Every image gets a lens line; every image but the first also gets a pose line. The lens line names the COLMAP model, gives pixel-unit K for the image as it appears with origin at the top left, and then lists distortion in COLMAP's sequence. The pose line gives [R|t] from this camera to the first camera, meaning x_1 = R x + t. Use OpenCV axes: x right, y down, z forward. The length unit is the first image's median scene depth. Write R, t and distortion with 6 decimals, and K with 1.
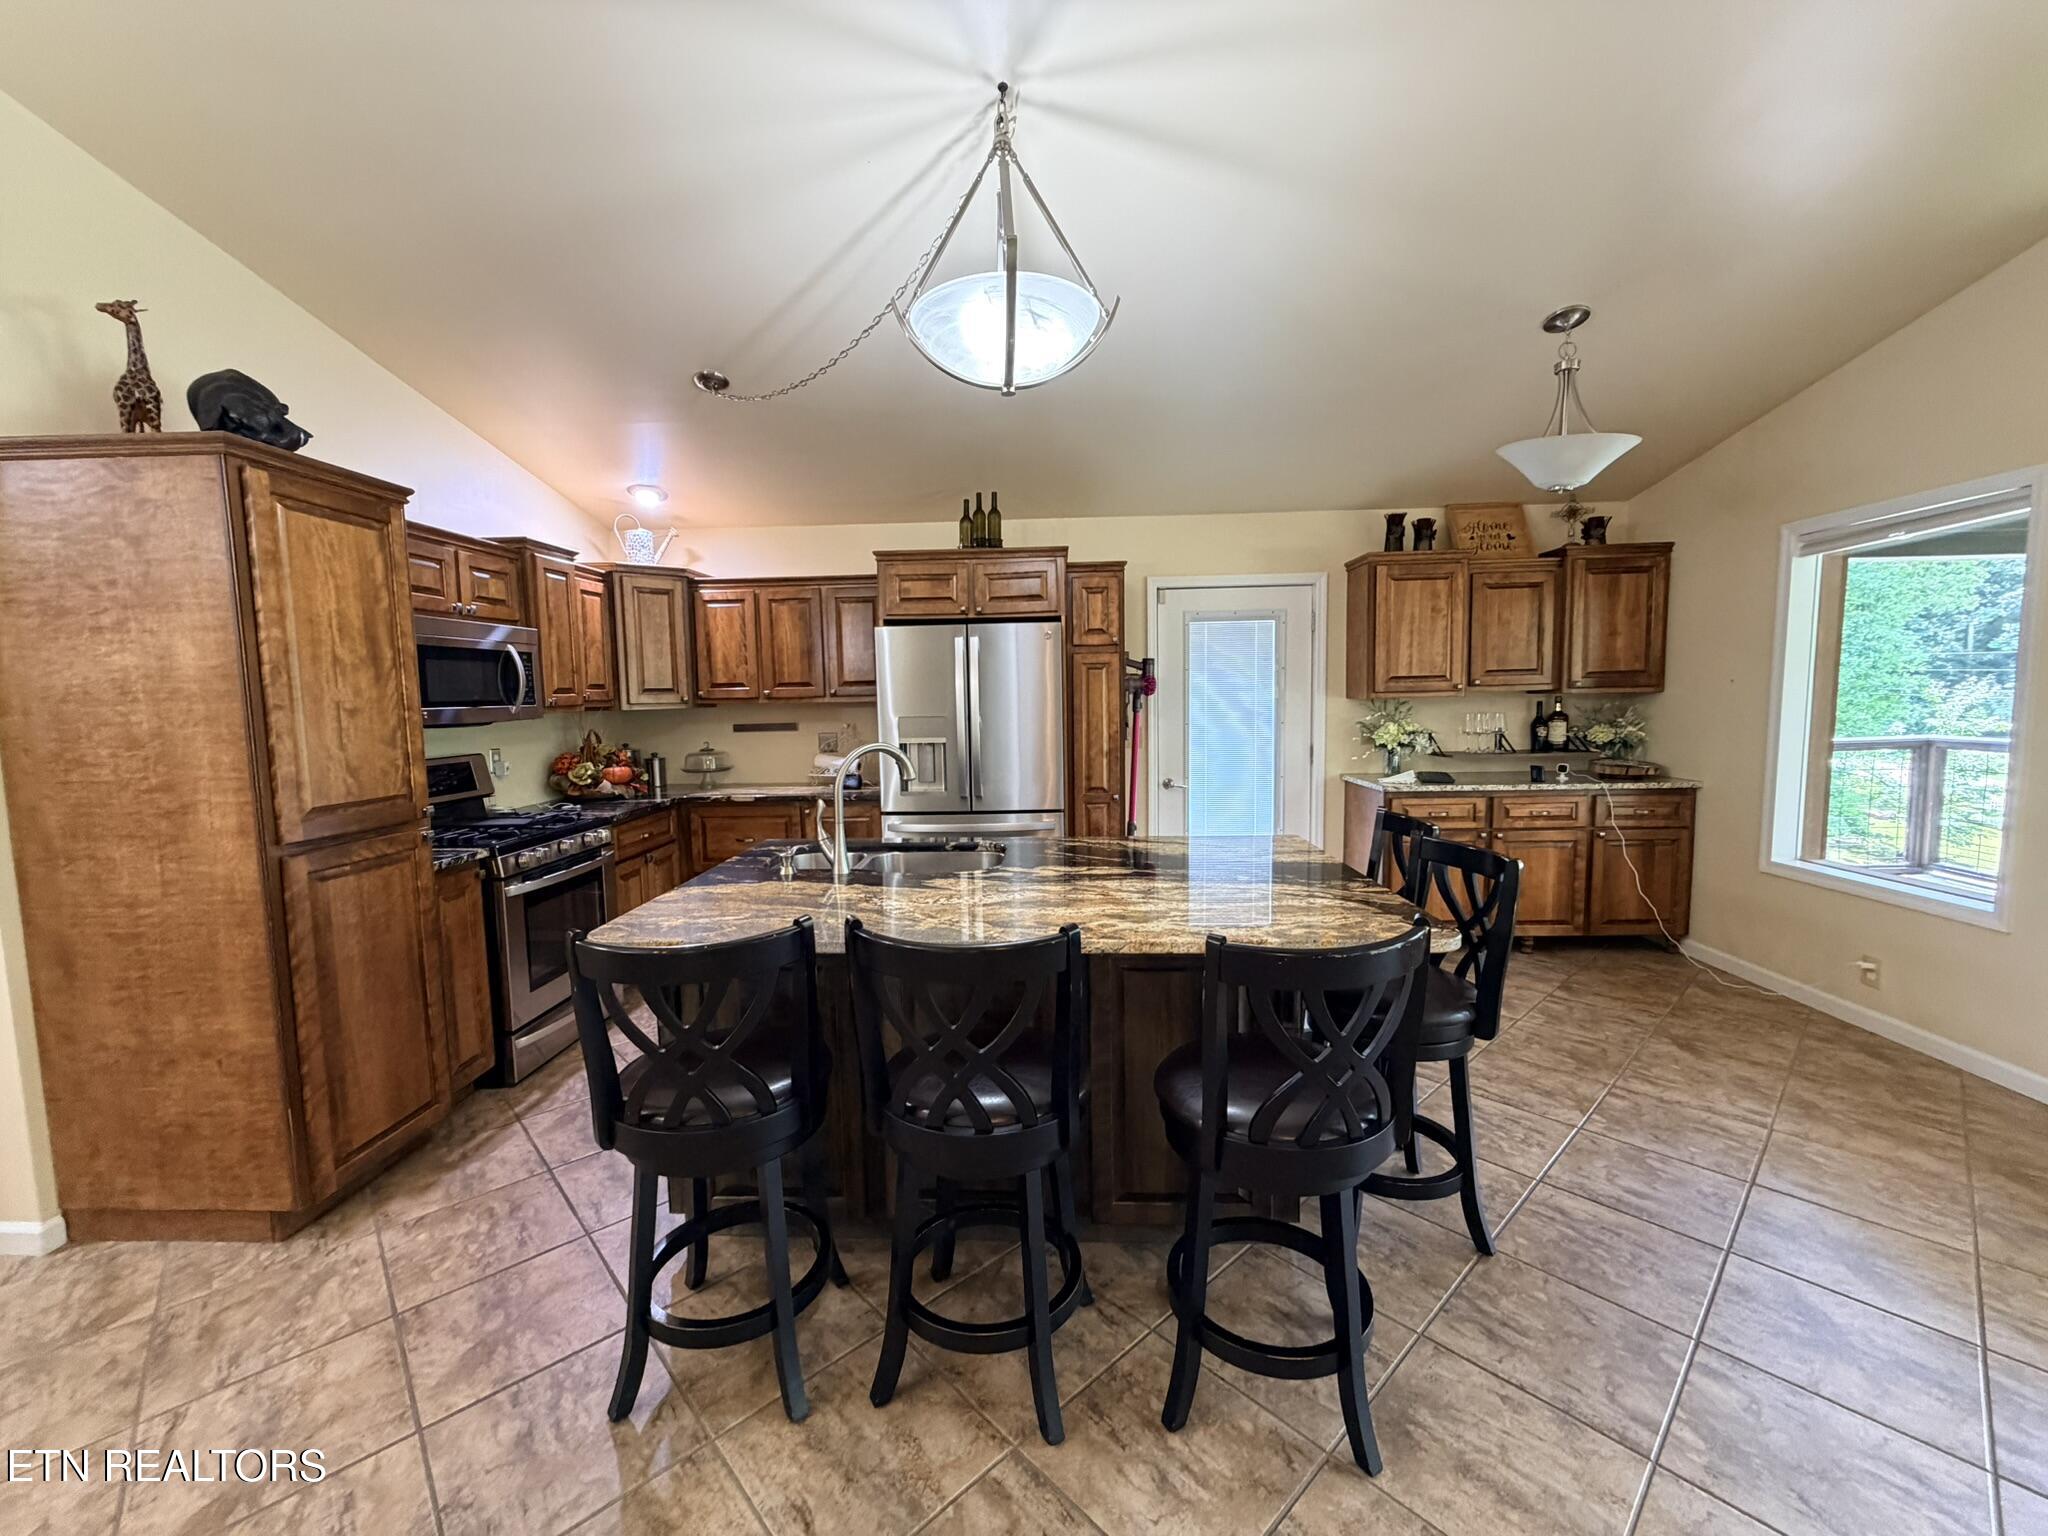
lens RADIAL K [[821.0, 0, 1021.0], [0, 821.0, 767.9], [0, 0, 1]] dist [-0.000283, 0.000186]
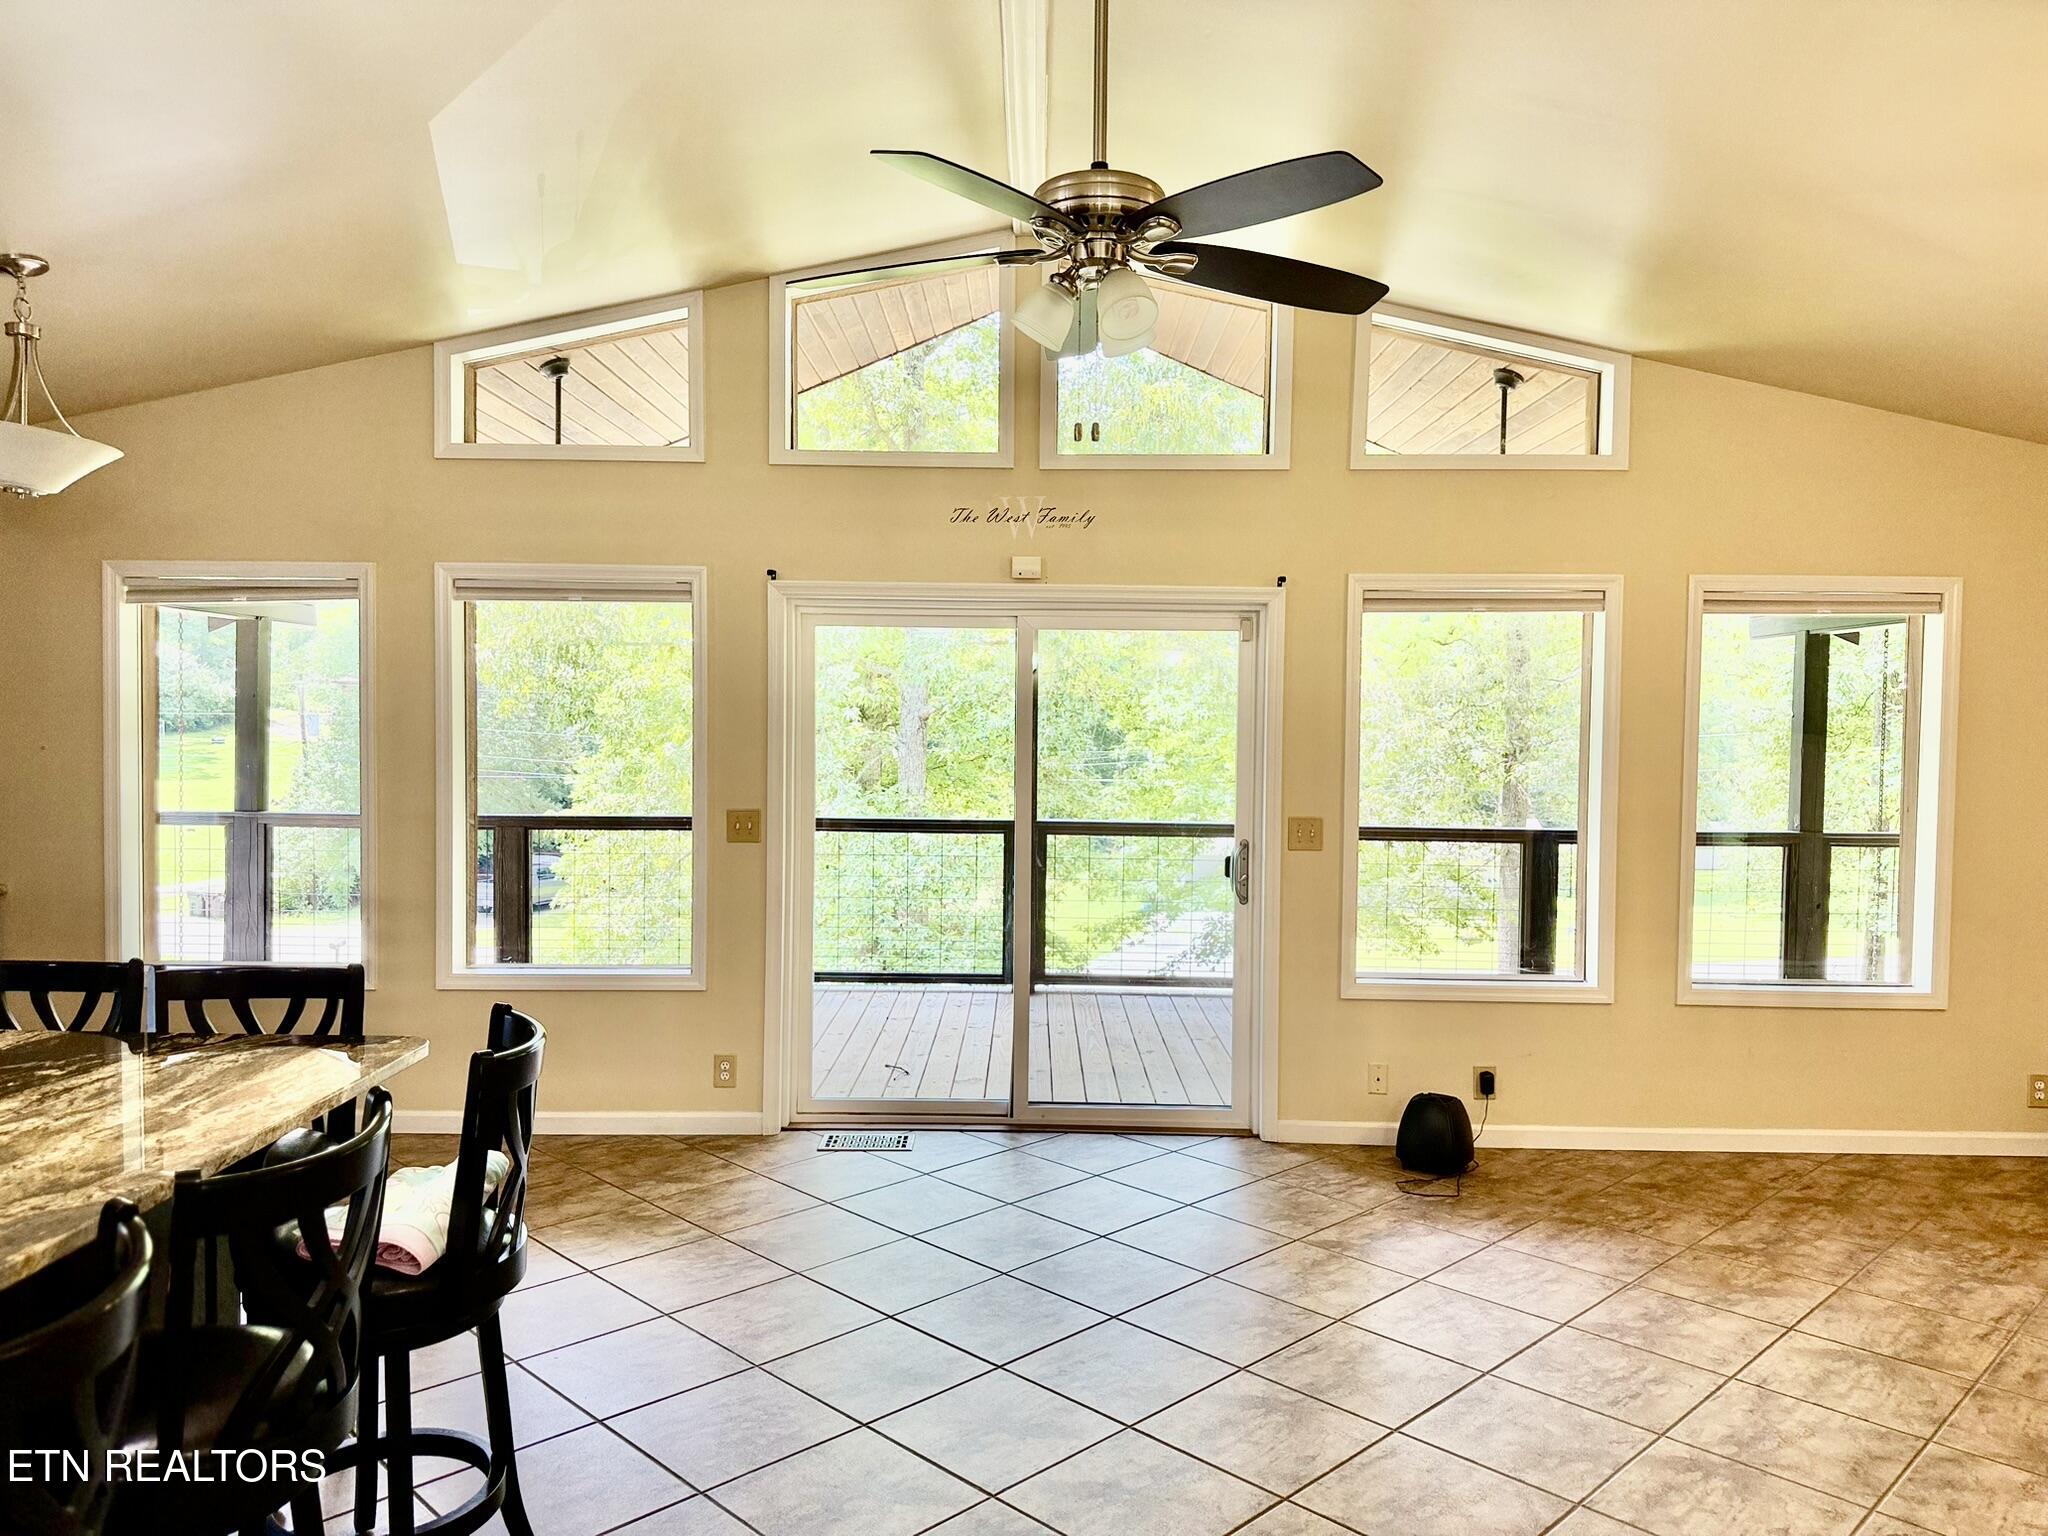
lens RADIAL K [[1454.4, 0, 1024.0], [0, 1454.4, 768.0], [0, 0, 1]] dist [0.004806, -0.000035]
pose [[-0.038488, -0.016276, 0.999126, -0.490468], [0.078744, 0.996709, 0.019270, -0.038592], [-0.996152, 0.079416, -0.037080, 0.135971]]
